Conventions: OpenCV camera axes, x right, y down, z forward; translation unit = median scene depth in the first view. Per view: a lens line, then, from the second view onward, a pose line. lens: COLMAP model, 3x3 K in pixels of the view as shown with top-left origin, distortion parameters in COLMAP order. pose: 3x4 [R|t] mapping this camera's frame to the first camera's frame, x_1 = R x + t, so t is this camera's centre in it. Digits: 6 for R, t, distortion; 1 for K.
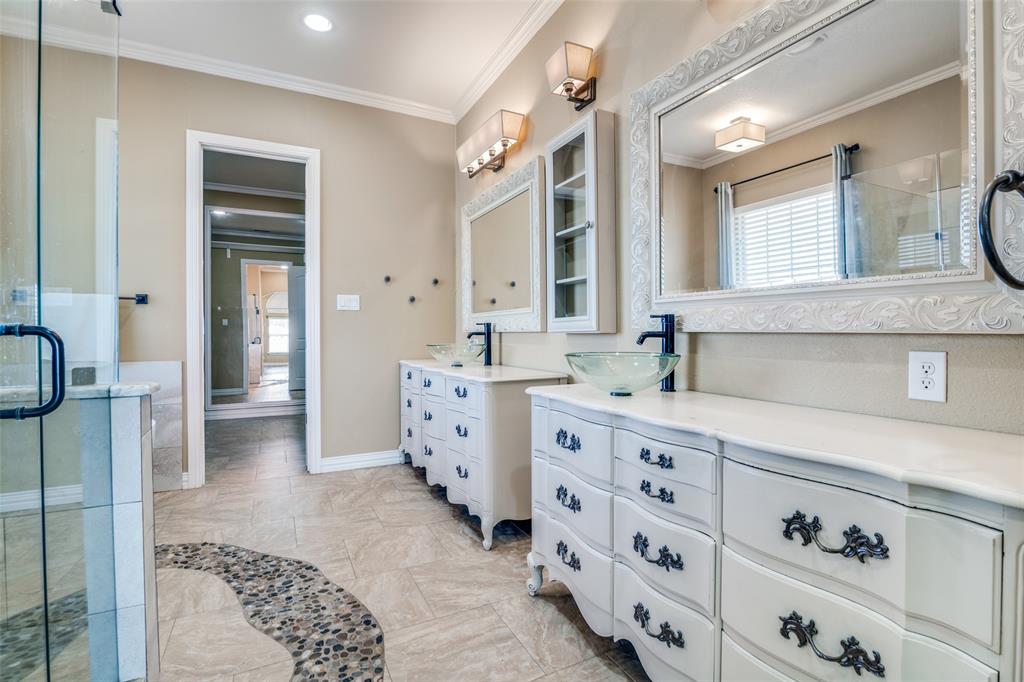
lens RADIAL K [[473.6, 0, 513.2], [0, 473.6, 336.3], [0, 0, 1]] dist [-0.016792, -0.000744]
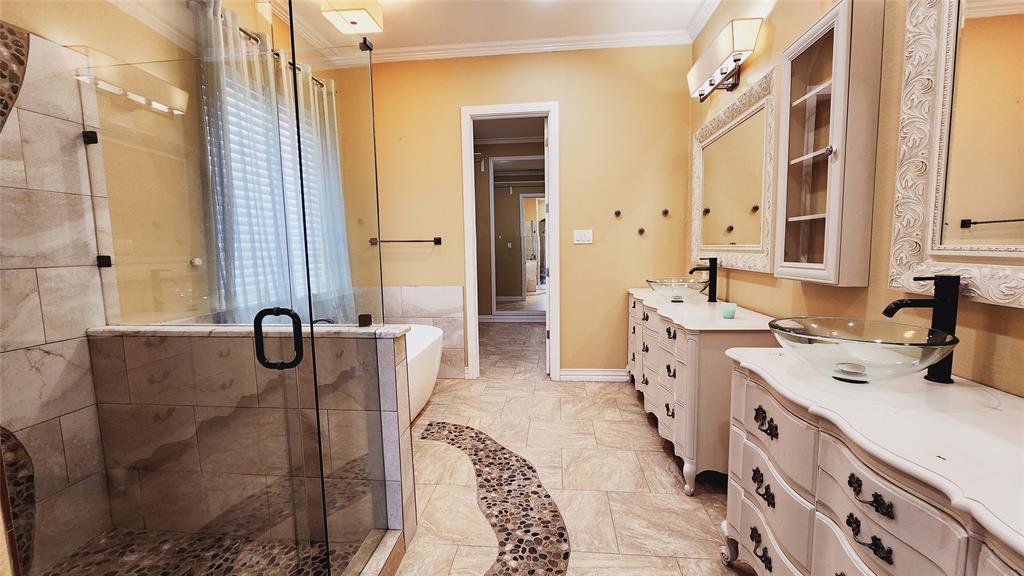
lens RADIAL K [[418.9, 0, 513.3], [0, 418.9, 291.1], [0, 0, 1]] dist [-0.002798, -0.000239]
pose [[0.841320, 0.043801, -0.538760, 0.098858], [0.012784, 0.994820, 0.100841, -0.078691], [0.540386, -0.091728, 0.836402, 0.102223]]
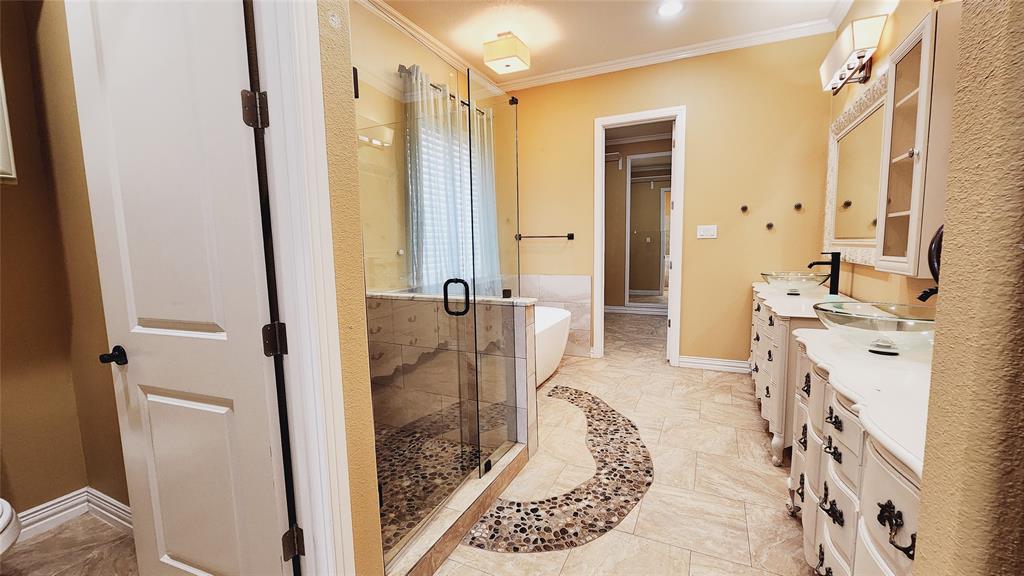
lens RADIAL K [[418.9, 0, 513.4], [0, 418.9, 291.2], [0, 0, 1]] dist [-0.002798, -0.000239]
pose [[0.612506, 0.079604, -0.786447, 0.333443], [0.012298, 0.993836, 0.110174, -0.077789], [0.790370, -0.077154, 0.607752, -0.061357]]
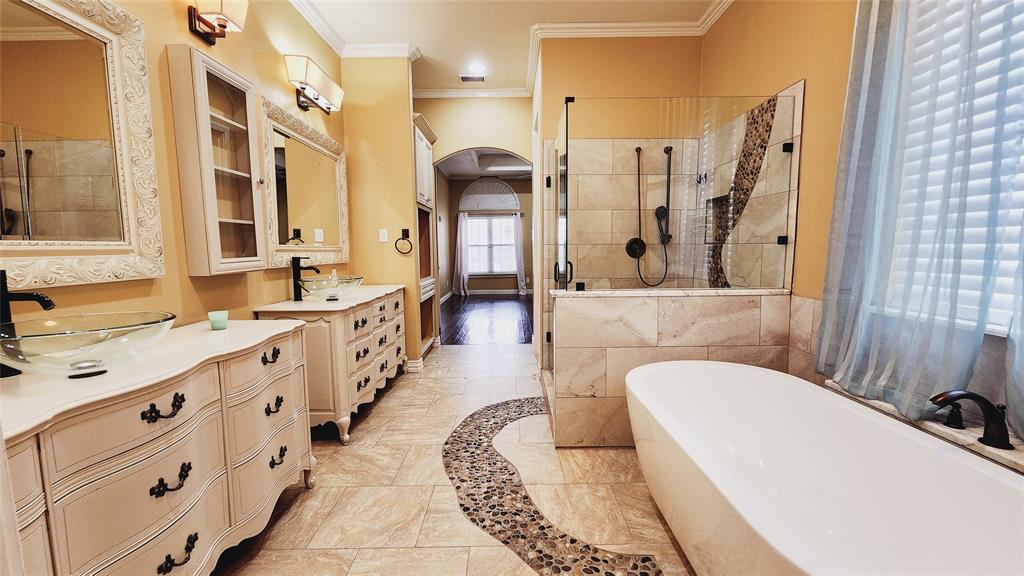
lens RADIAL K [[418.9, 0, 515.4], [0, 418.9, 291.8], [0, 0, 1]] dist [-0.002798, -0.000239]
pose [[-0.897540, -0.033152, 0.439684, -0.901582], [0.017501, 0.993705, 0.110650, -0.062774], [-0.440585, 0.107008, -0.891310, 1.694436]]
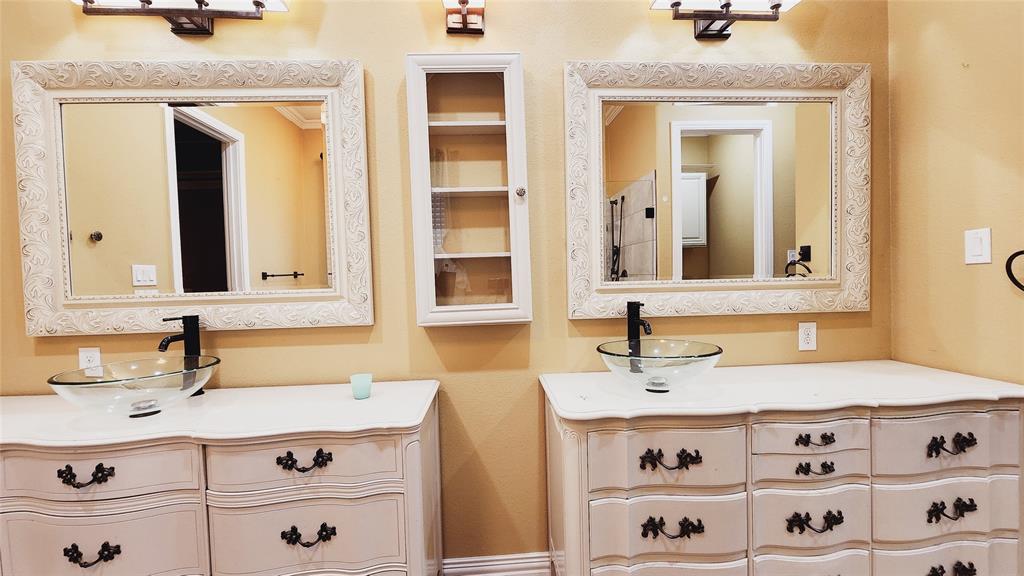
lens RADIAL K [[418.9, 0, 515.8], [0, 418.9, 290.6], [0, 0, 1]] dist [-0.002798, -0.000239]
pose [[0.398475, -0.027169, 0.916777, -0.512325], [0.034294, 0.999304, 0.014709, -0.076748], [-0.916538, 0.025579, 0.399129, 0.727764]]
